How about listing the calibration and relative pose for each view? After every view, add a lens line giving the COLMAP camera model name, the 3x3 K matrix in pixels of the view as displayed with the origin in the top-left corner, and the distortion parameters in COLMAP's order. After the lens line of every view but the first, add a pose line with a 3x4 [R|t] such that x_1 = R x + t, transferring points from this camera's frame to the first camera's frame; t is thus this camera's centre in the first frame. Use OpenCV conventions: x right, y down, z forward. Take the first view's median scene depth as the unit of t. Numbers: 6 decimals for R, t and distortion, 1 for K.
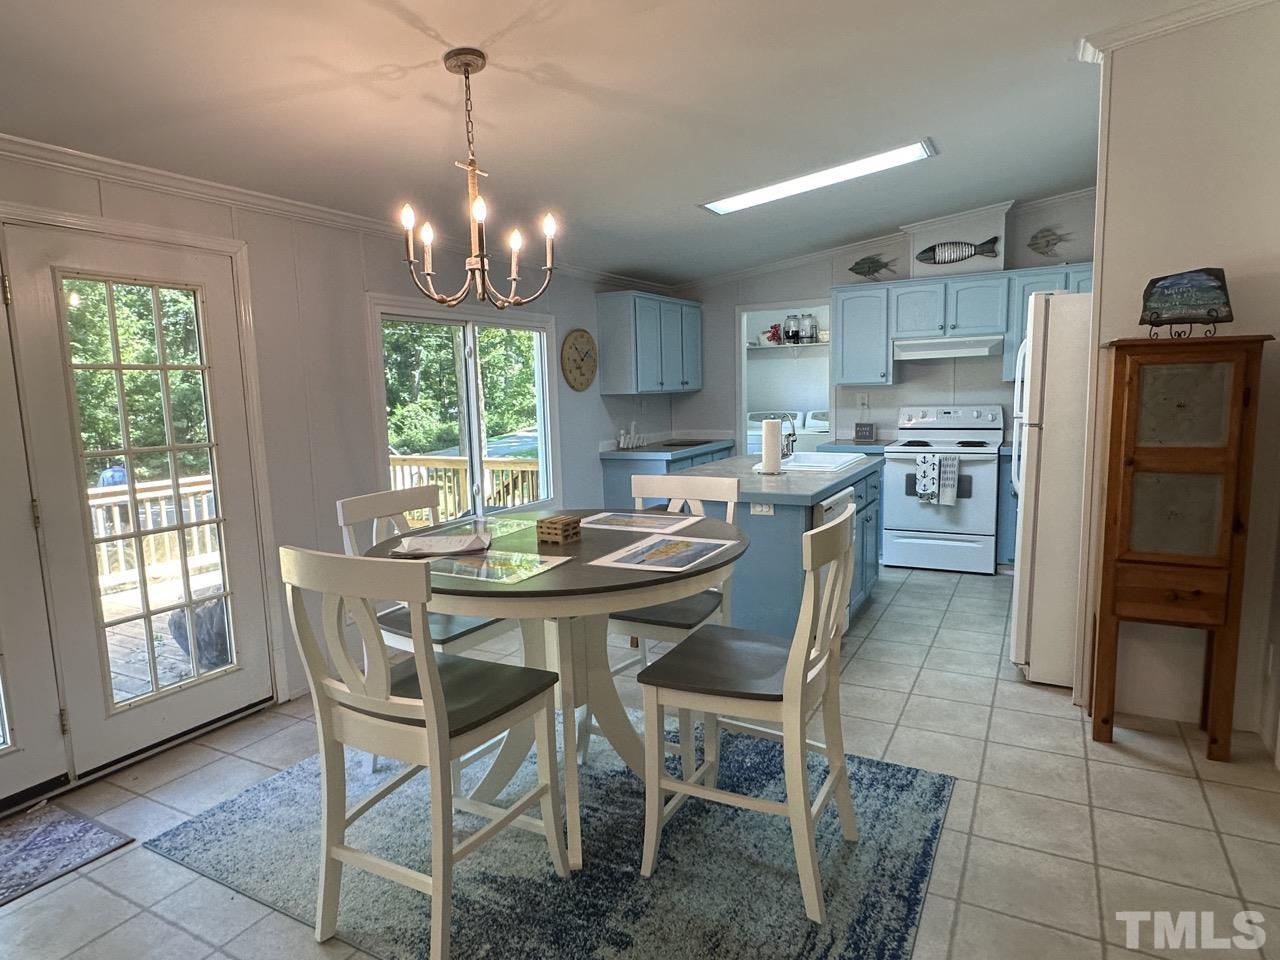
lens RADIAL K [[743.7, 0, 640.0], [0, 743.7, 480.0], [0, 0, 1]] dist [-0.000652, -0.000342]
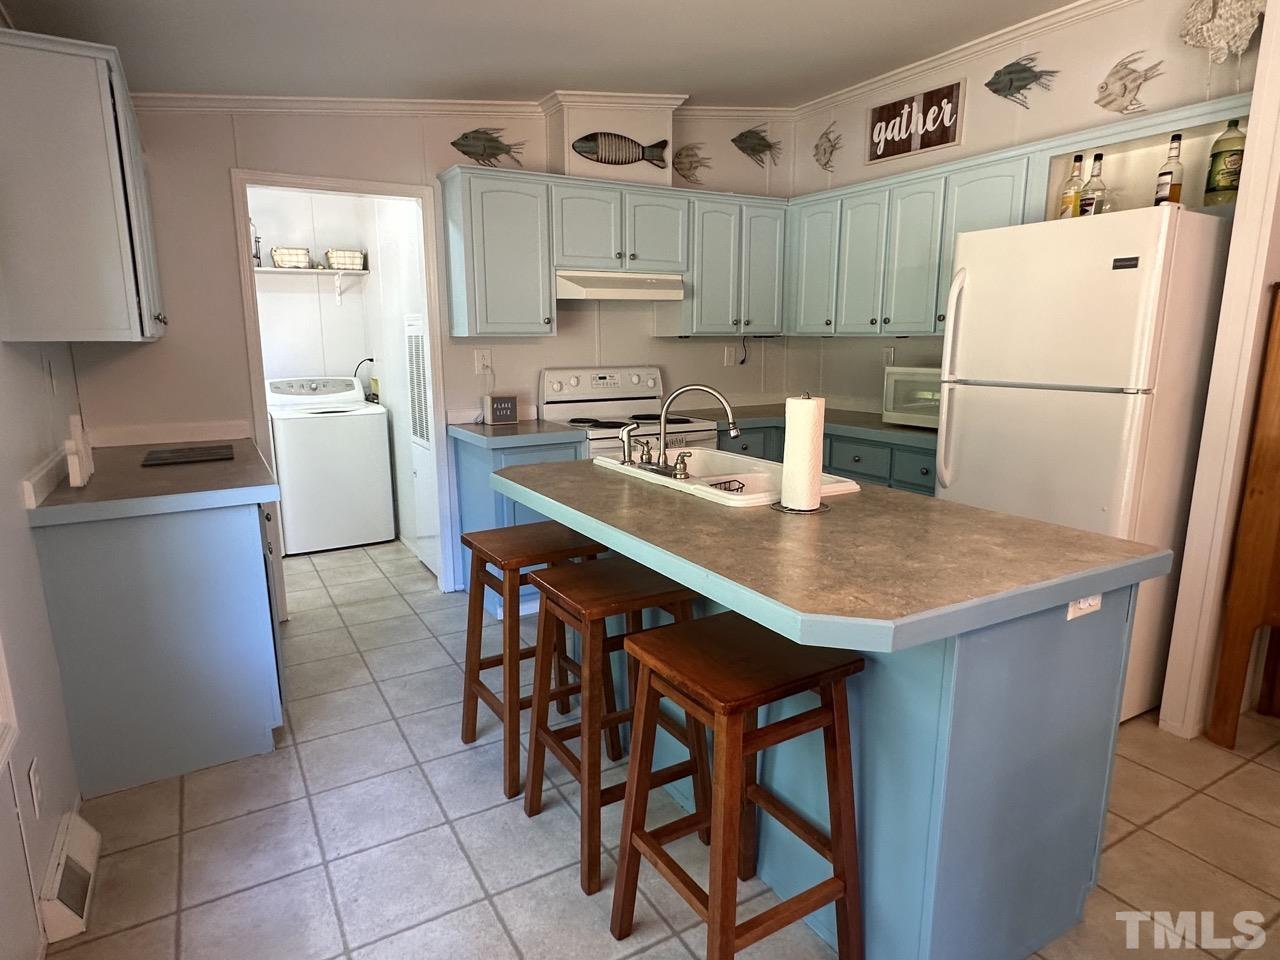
lens RADIAL K [[743.7, 0, 640.0], [0, 743.7, 480.0], [0, 0, 1]] dist [-0.000652, -0.000342]
pose [[0.509605, -0.138419, 0.849201, -0.215095], [0.098214, 0.989882, 0.102411, -0.063553], [-0.854784, 0.031214, 0.518044, 0.618734]]
